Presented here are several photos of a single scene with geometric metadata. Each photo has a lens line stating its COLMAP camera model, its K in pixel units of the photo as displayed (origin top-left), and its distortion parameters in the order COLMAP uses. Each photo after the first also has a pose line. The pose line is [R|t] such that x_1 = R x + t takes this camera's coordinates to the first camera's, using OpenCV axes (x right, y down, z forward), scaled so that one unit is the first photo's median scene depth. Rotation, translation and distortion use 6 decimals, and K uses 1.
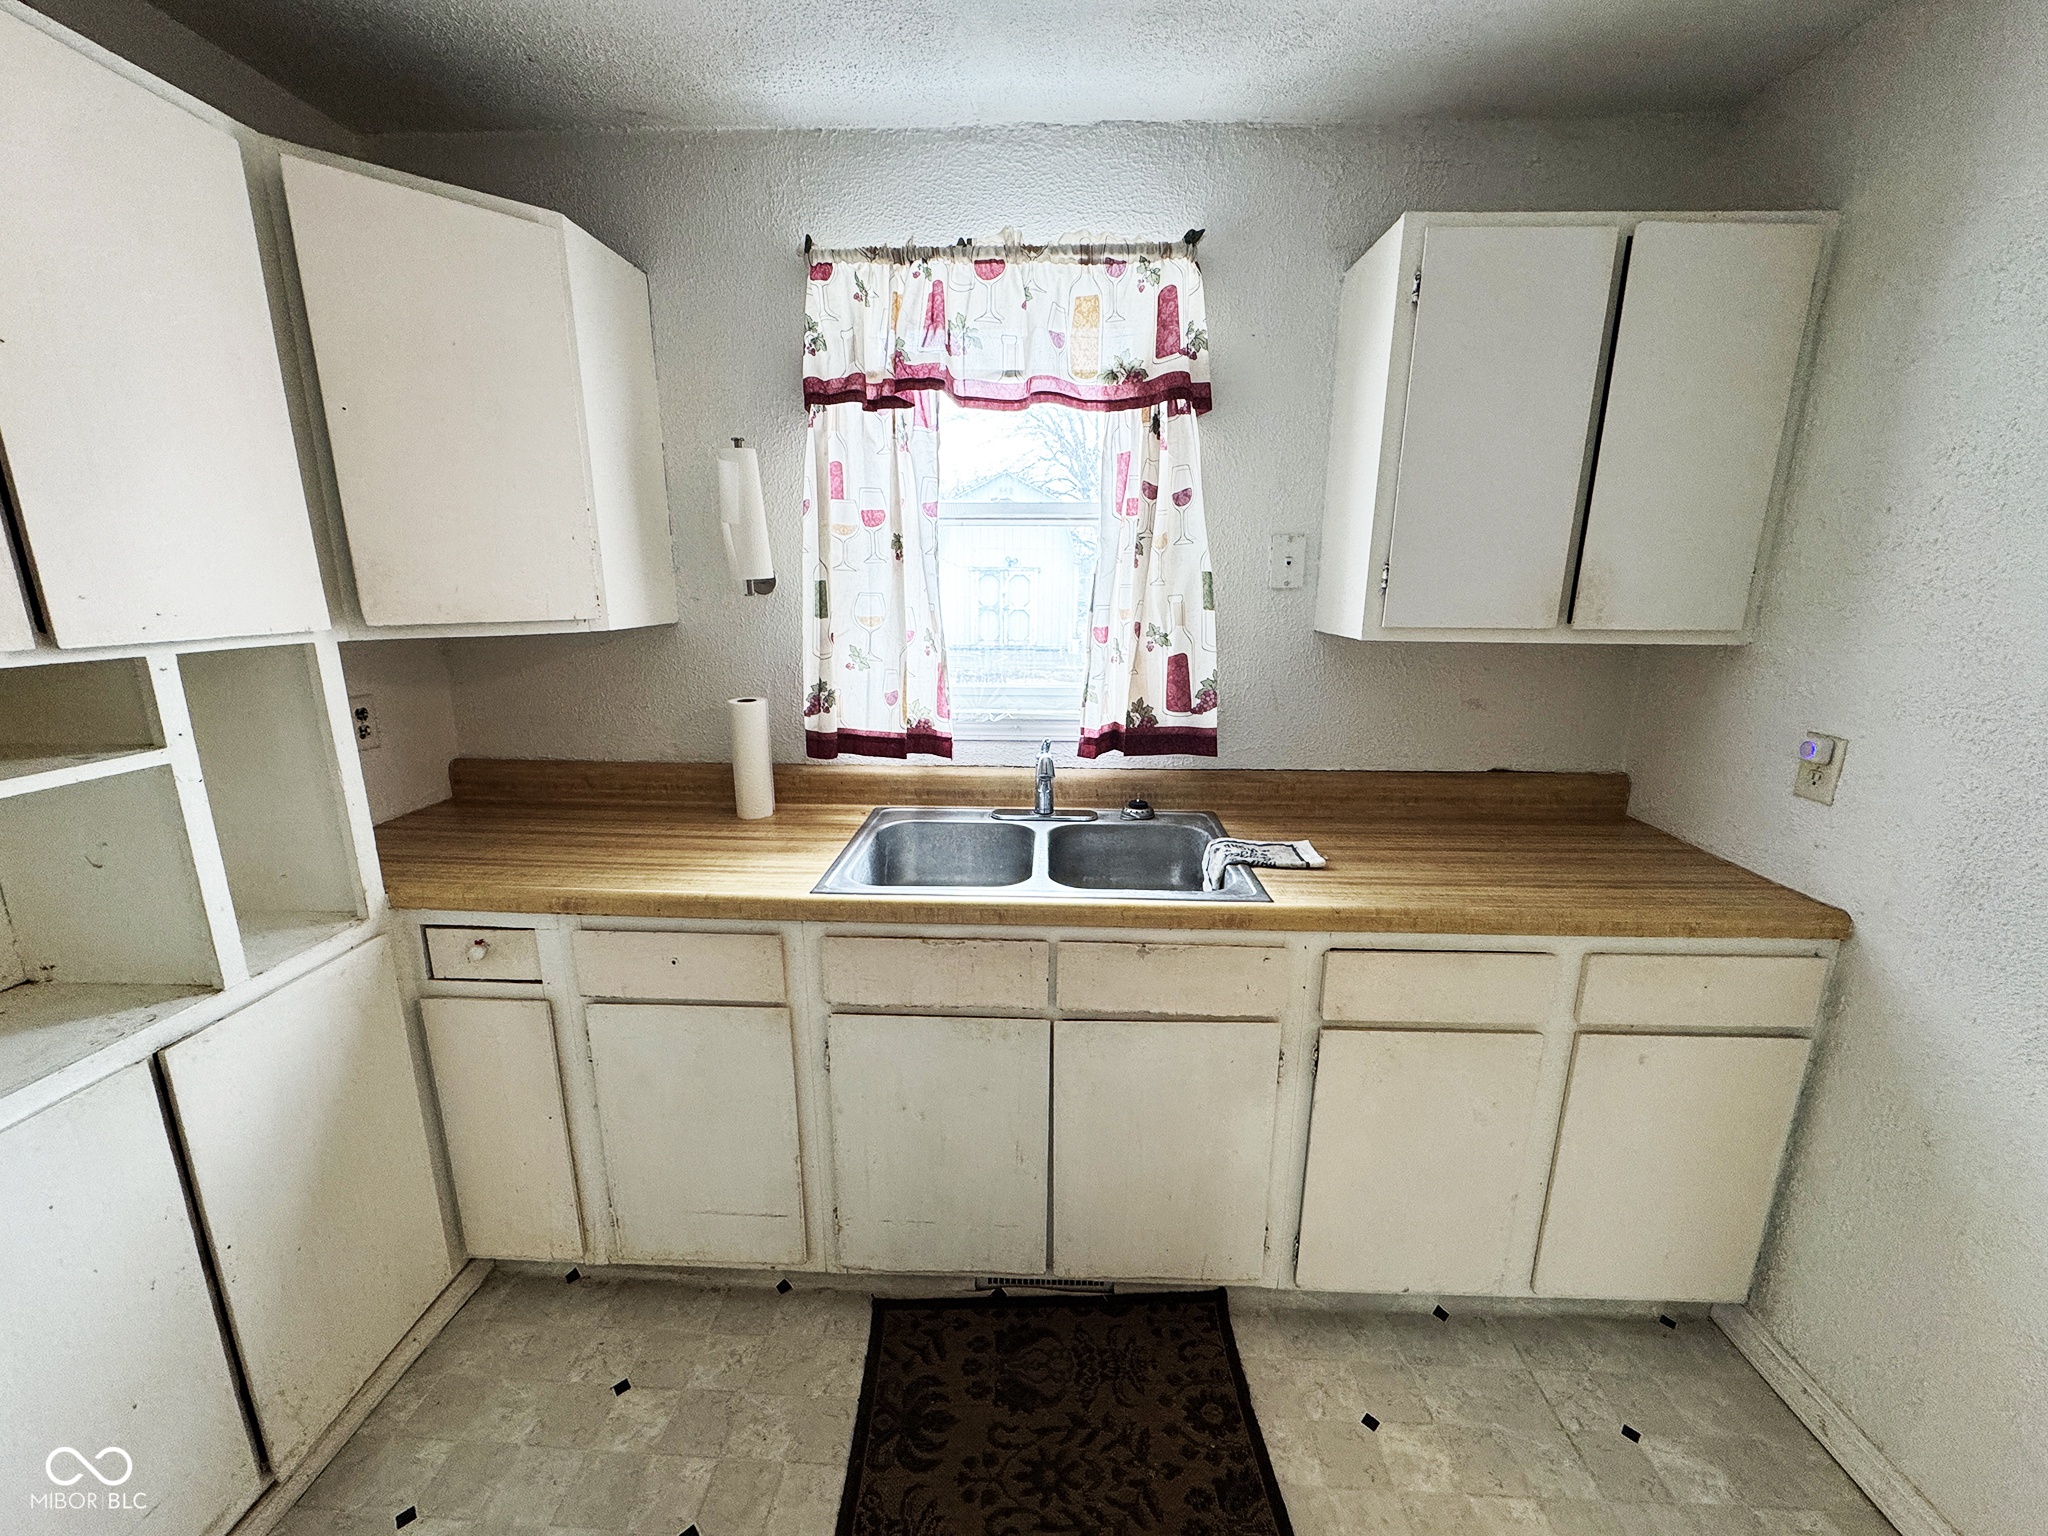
lens RADIAL K [[816.7, 0, 1011.5], [0, 816.7, 767.4], [0, 0, 1]] dist [0.001632, 0.000524]
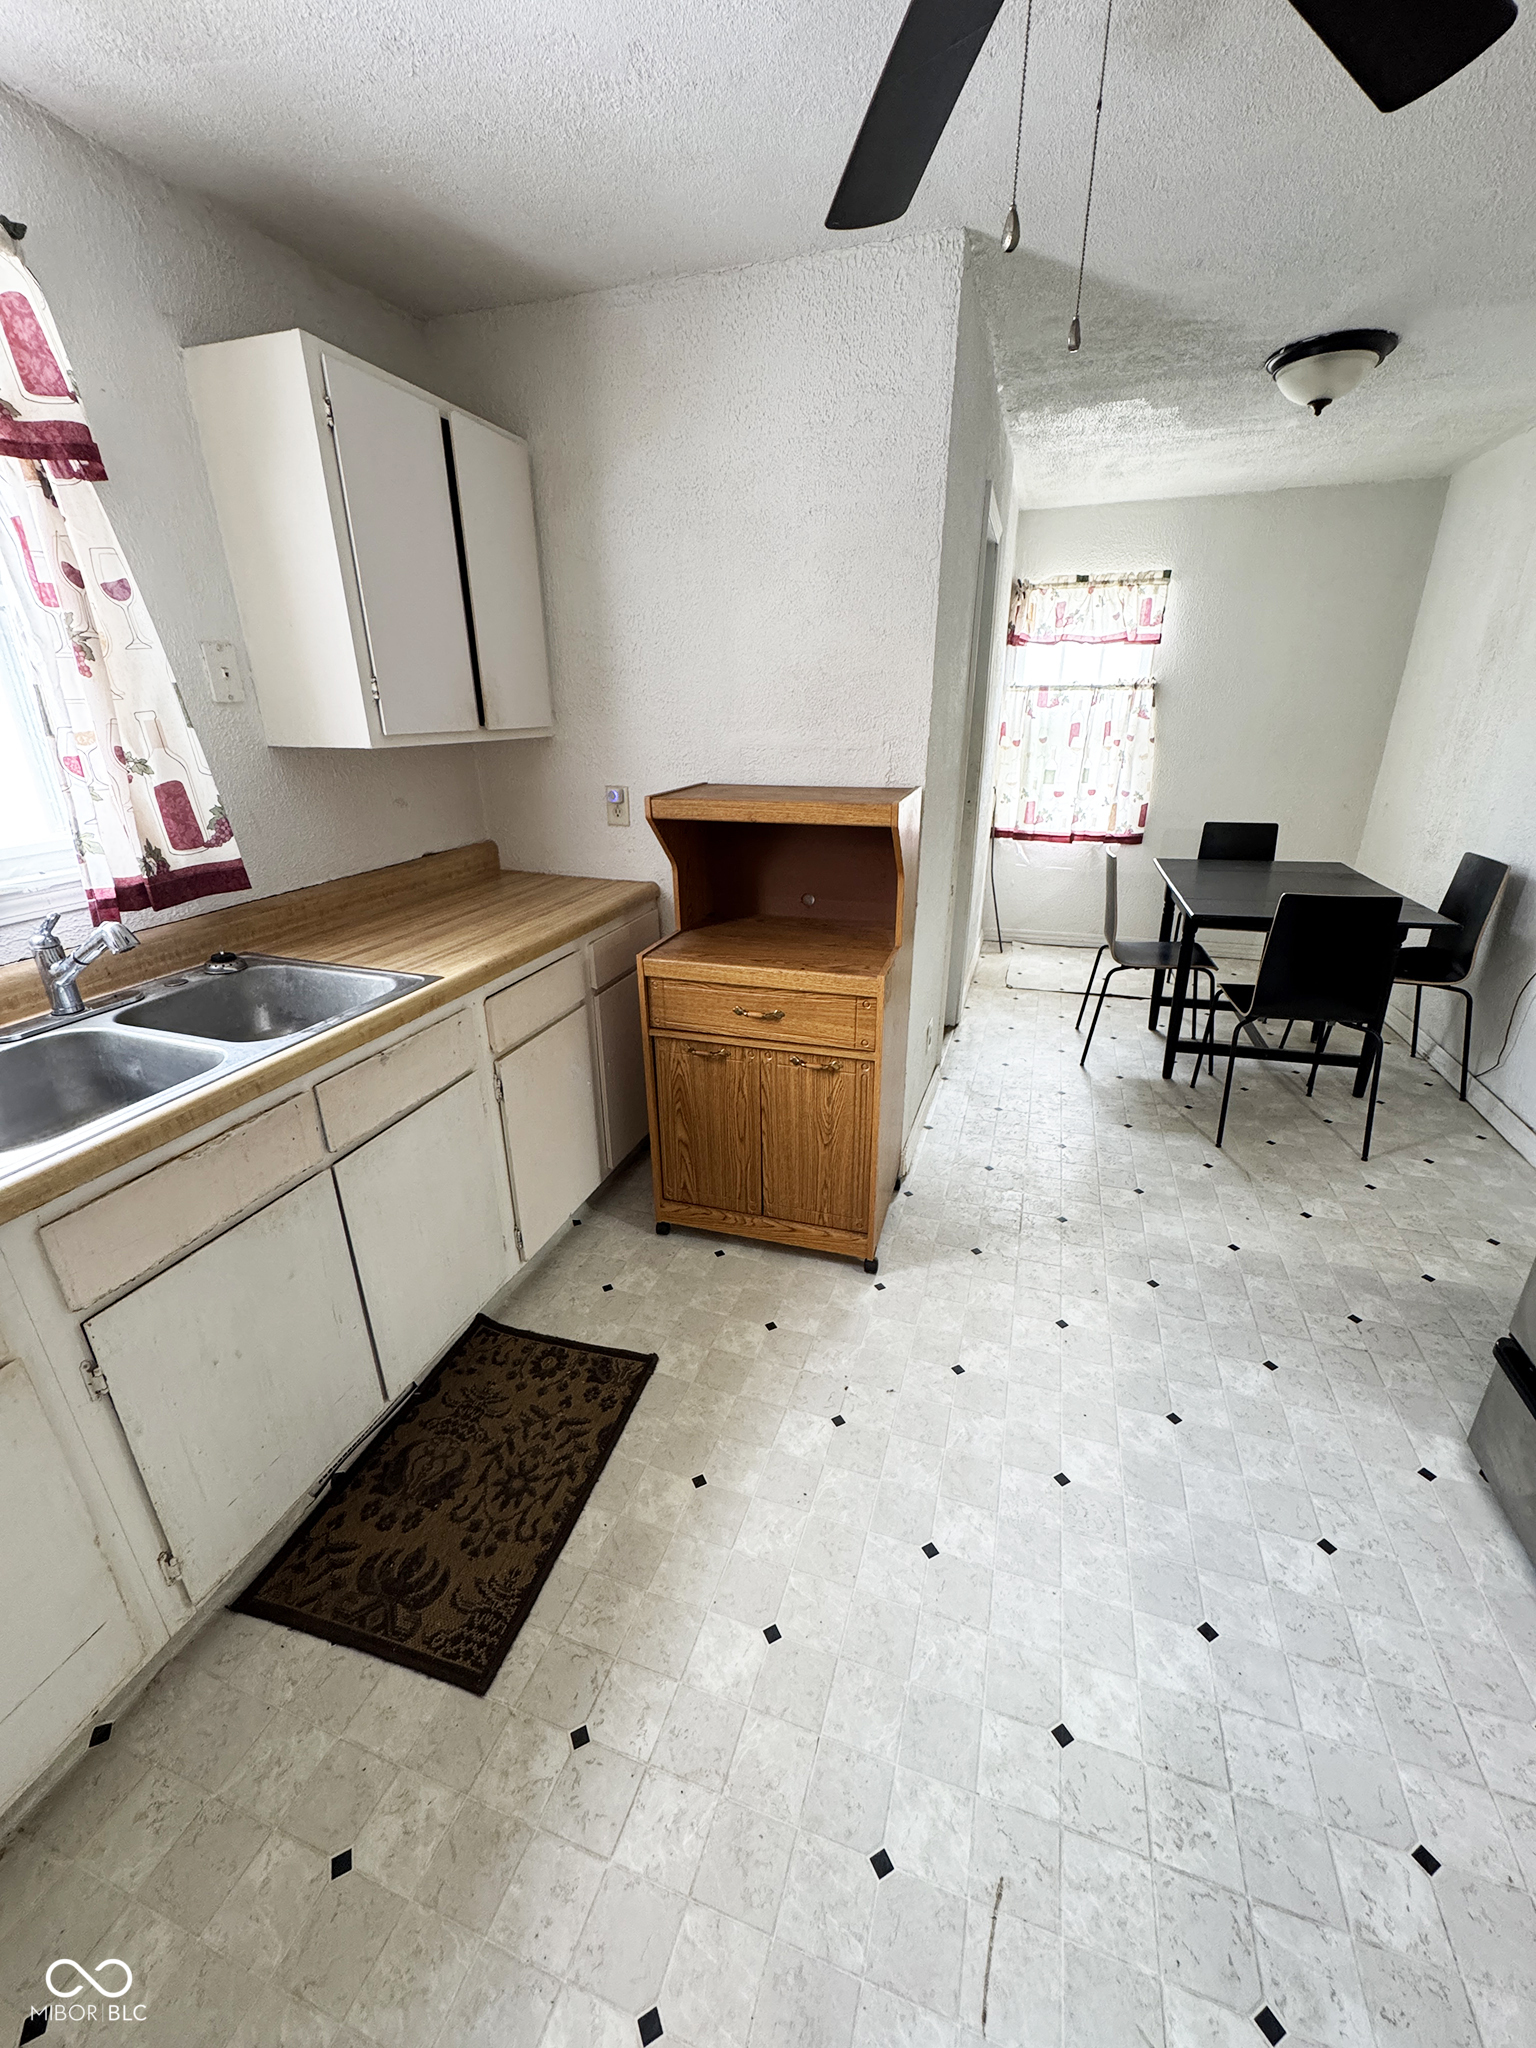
lens RADIAL K [[816.7, 0, 777.7], [0, 816.7, 1024.6], [0, 0, 1]] dist [0.001632, 0.000524]
pose [[0.278201, -0.363480, 0.889093, -0.567875], [0.225084, 0.924531, 0.307538, -0.024832], [-0.933778, 0.114563, 0.339019, 0.144855]]
